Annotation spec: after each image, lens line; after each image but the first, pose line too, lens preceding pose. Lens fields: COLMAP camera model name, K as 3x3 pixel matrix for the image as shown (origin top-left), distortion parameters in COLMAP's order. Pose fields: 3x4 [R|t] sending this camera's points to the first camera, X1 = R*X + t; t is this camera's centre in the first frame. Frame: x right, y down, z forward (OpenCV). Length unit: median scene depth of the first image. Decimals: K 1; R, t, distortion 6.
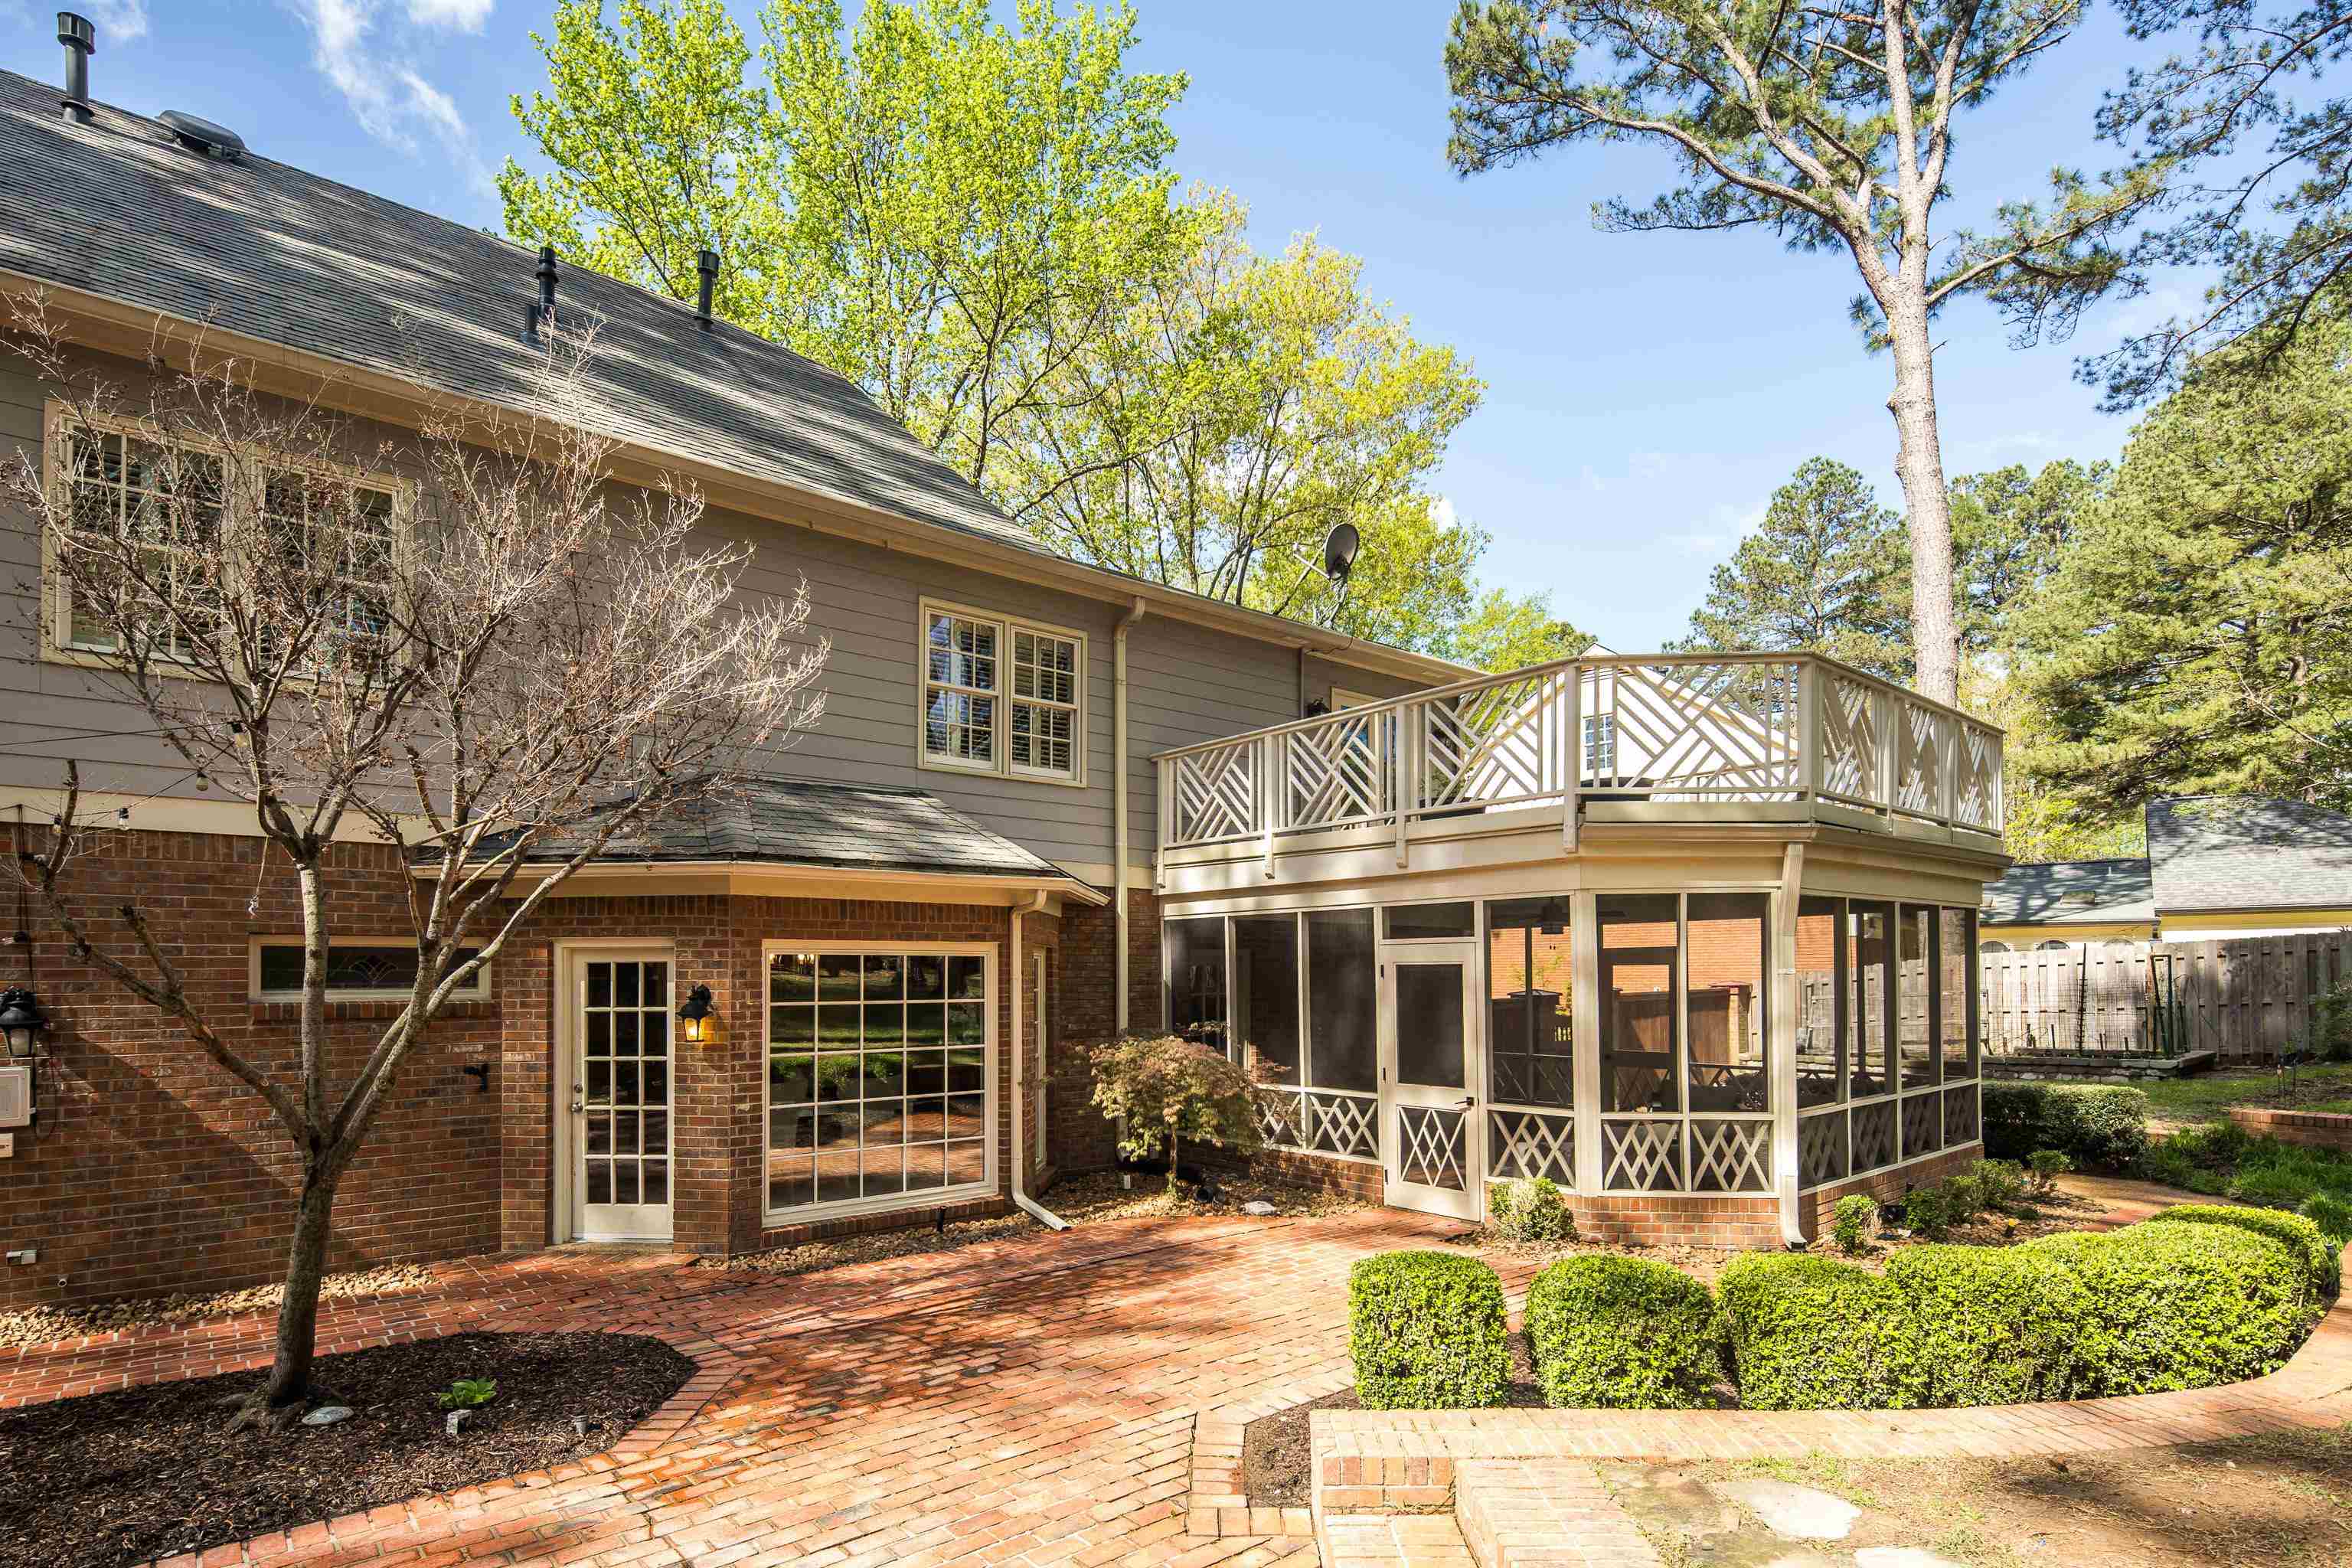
lens RADIAL K [[1187.1, 0, 1176.7], [0, 1187.1, 945.9], [0, 0, 1]] dist [0.001847, -0.000283]
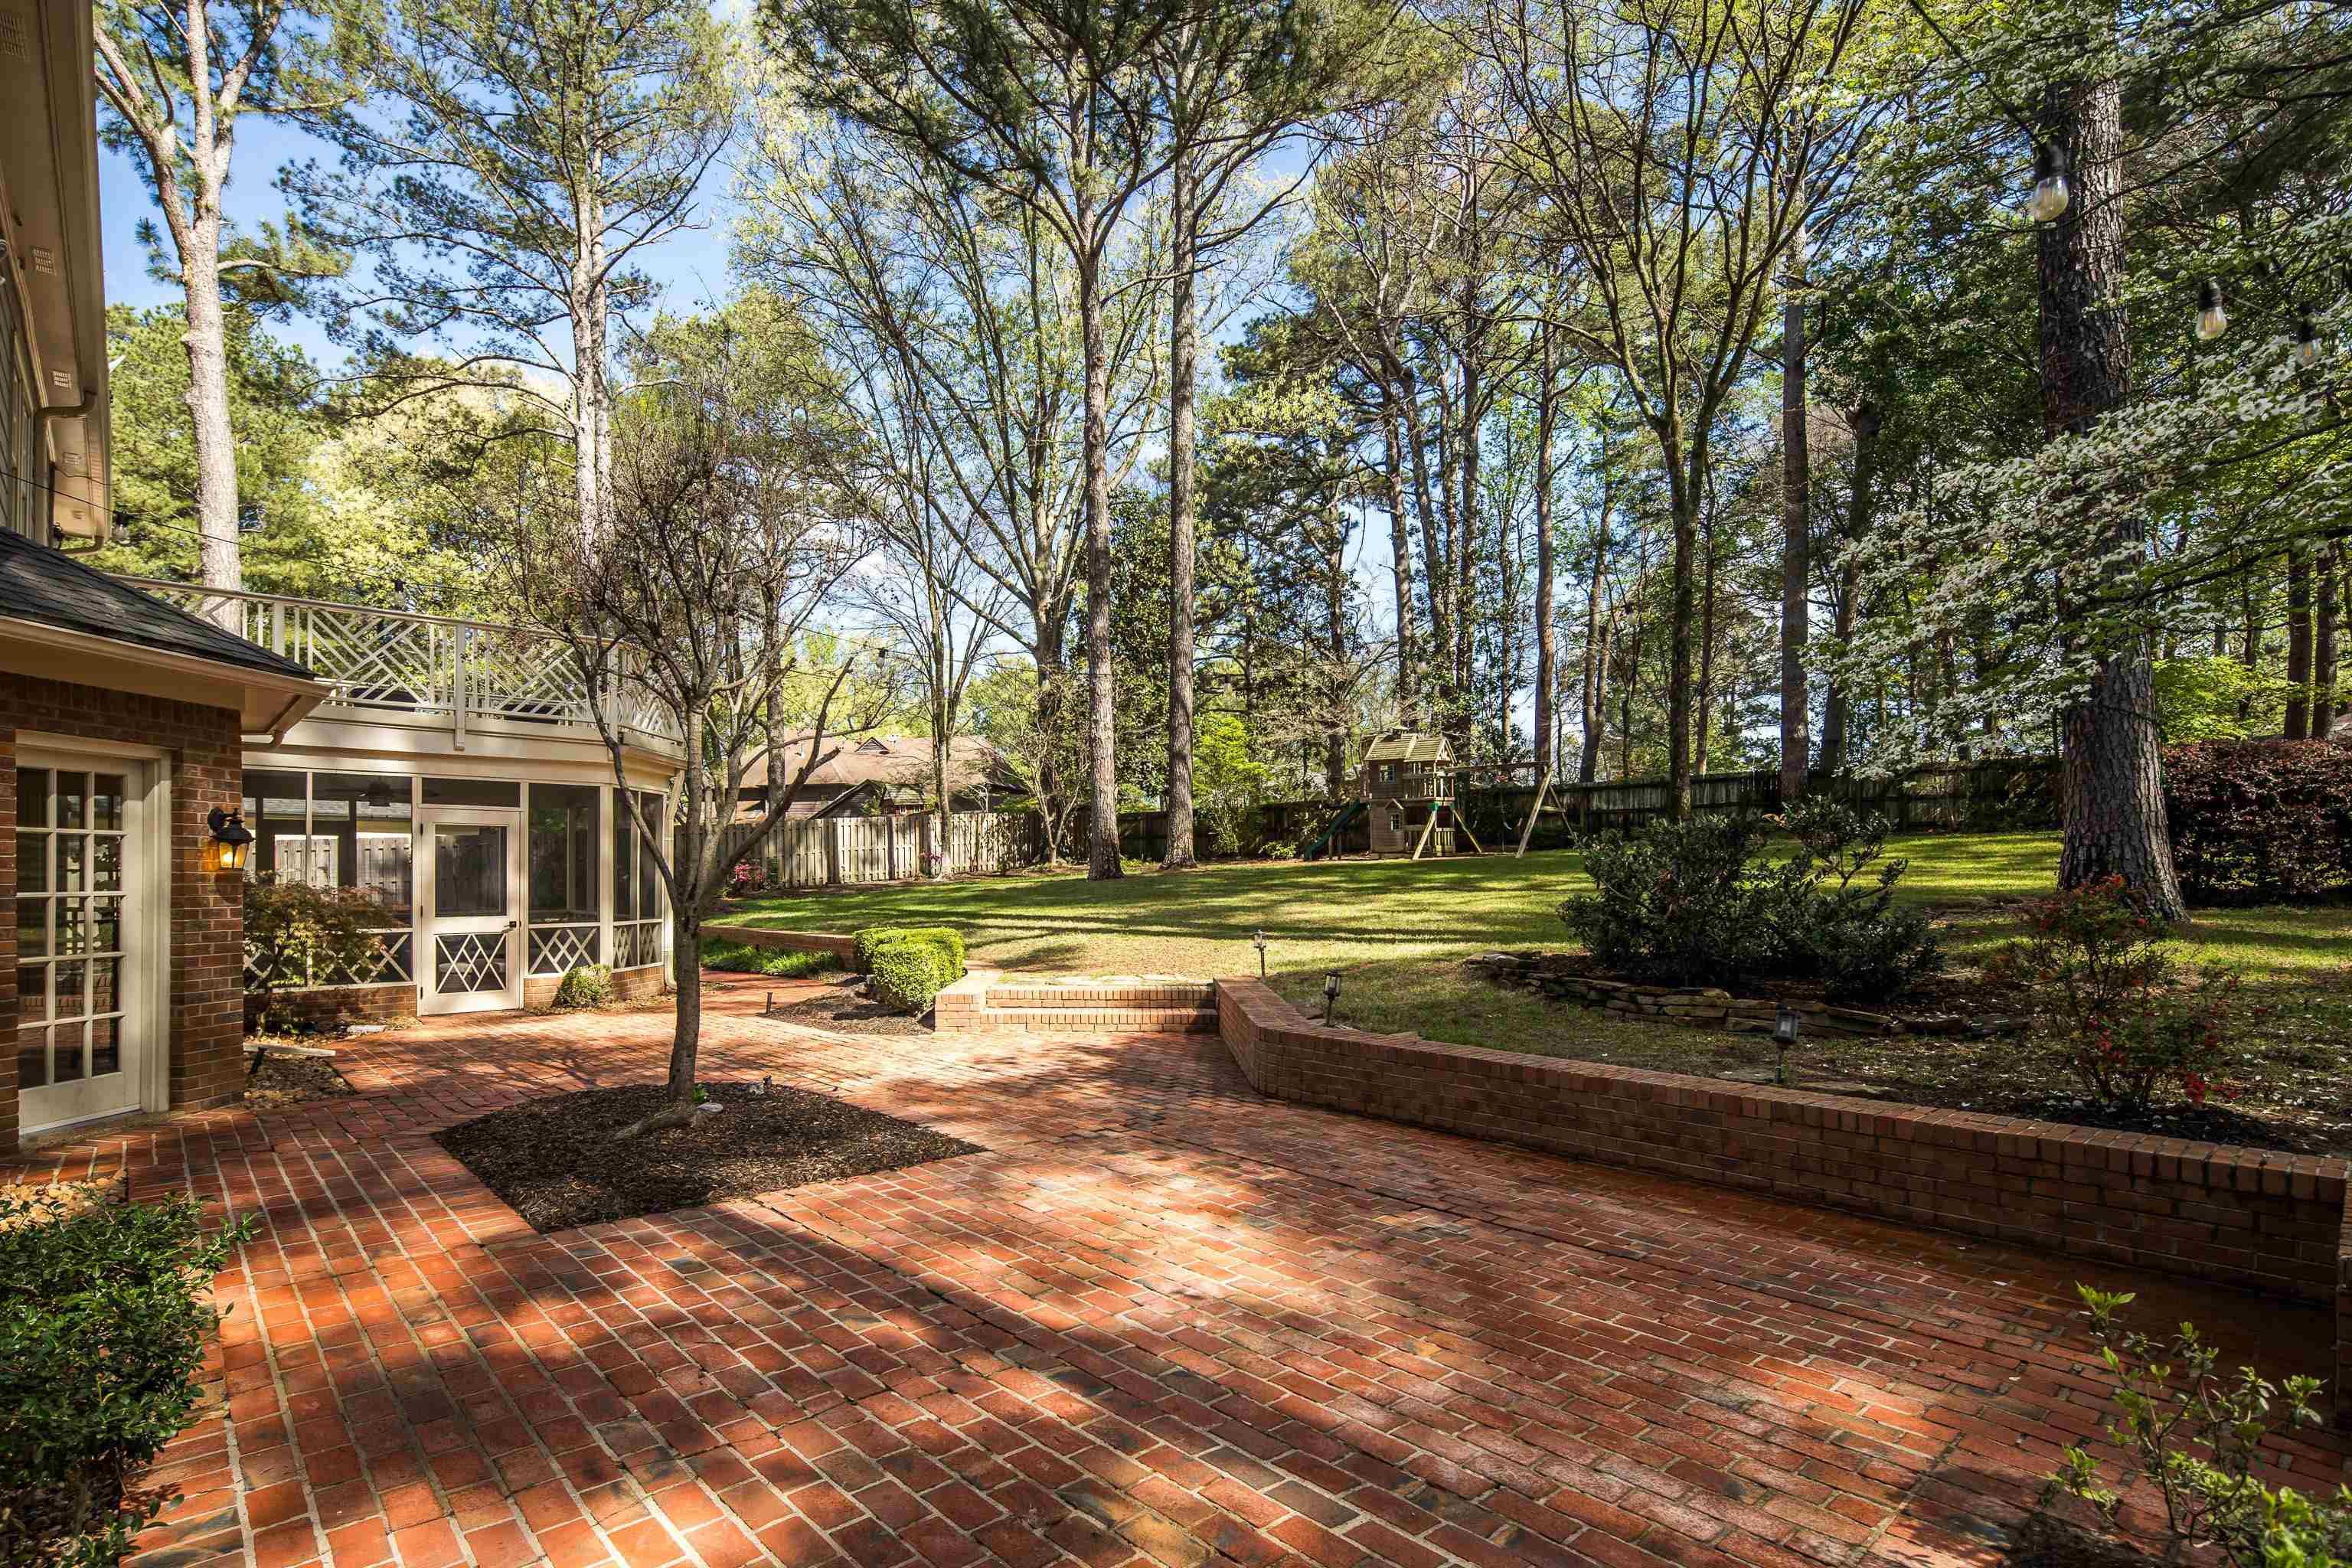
lens RADIAL K [[1134.5, 0, 1161.5], [0, 1134.5, 879.3], [0, 0, 1]] dist [-0.002693, -0.000626]
pose [[-0.041378, 0.003023, 0.999139, -0.488885], [-0.022001, 0.999750, -0.003936, 0.028633], [-0.998901, -0.022145, -0.041301, 0.125467]]
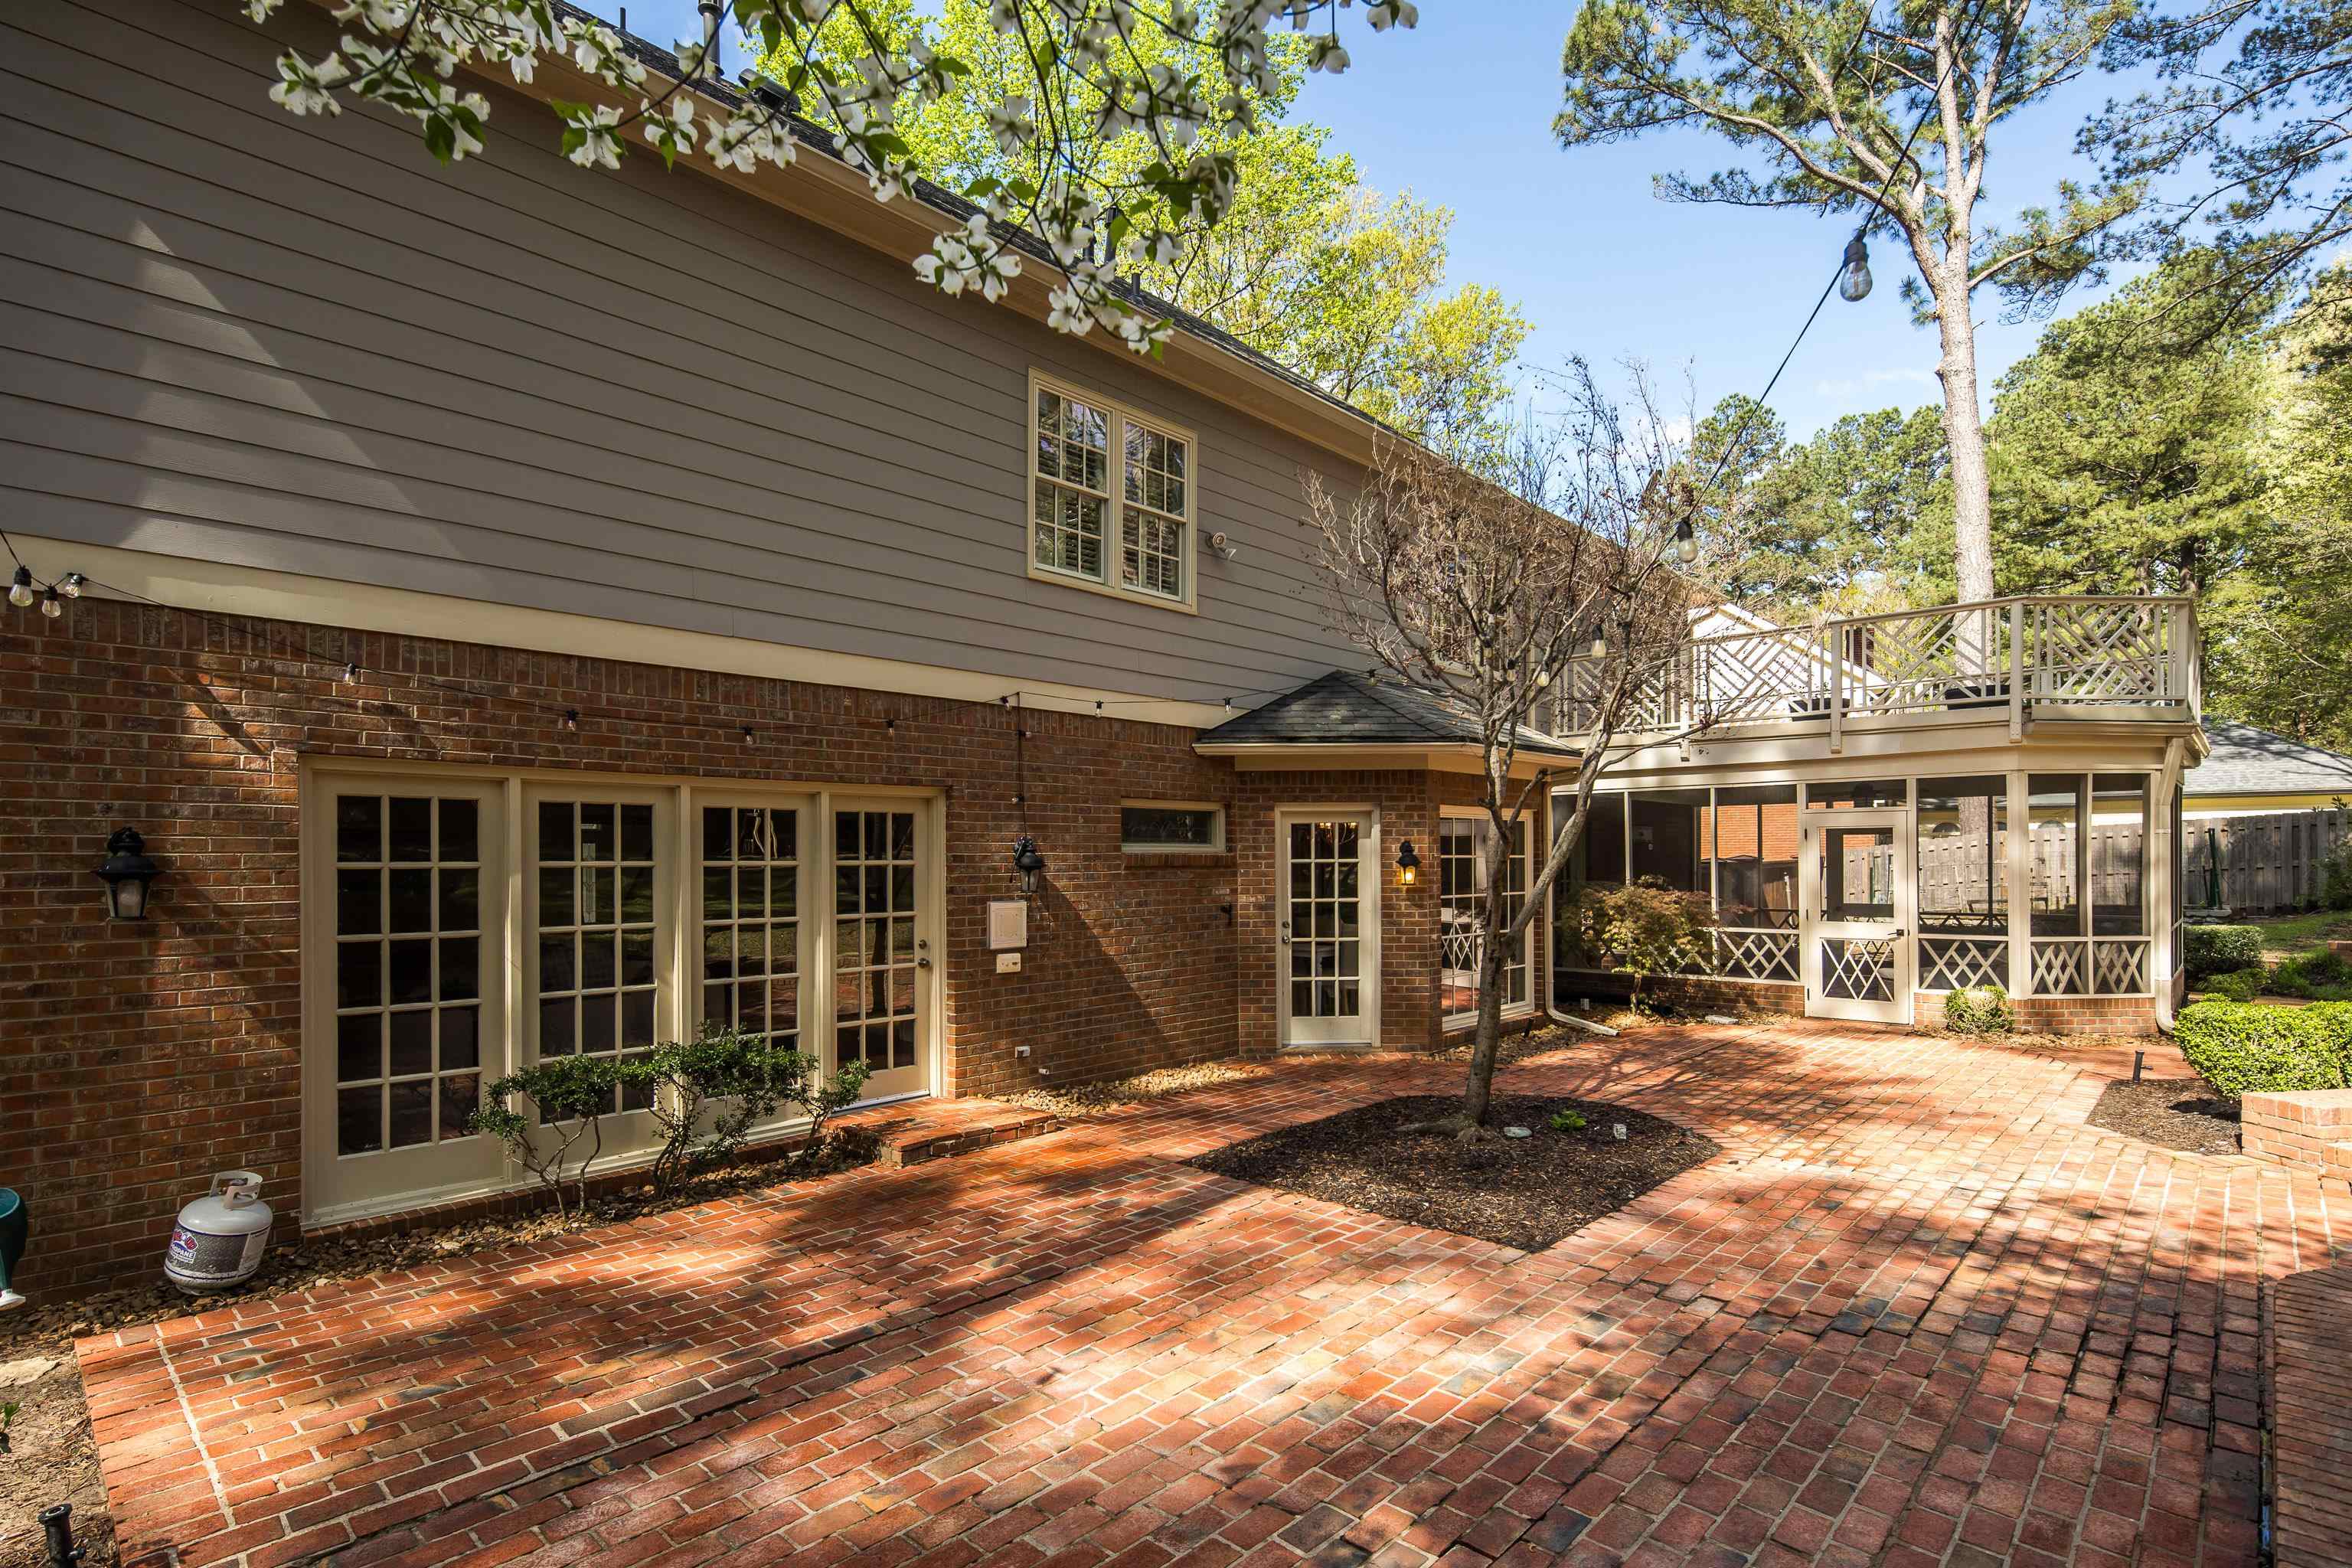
lens RADIAL K [[1153.0, 0, 1167.9], [0, 1153.0, 851.2], [0, 0, 1]] dist [0.001312, -0.000581]
pose [[0.993568, -0.000989, 0.113236, -0.302744], [-0.000782, 0.999878, 0.015595, 0.009652], [-0.113238, -0.015583, 0.993446, -0.073231]]
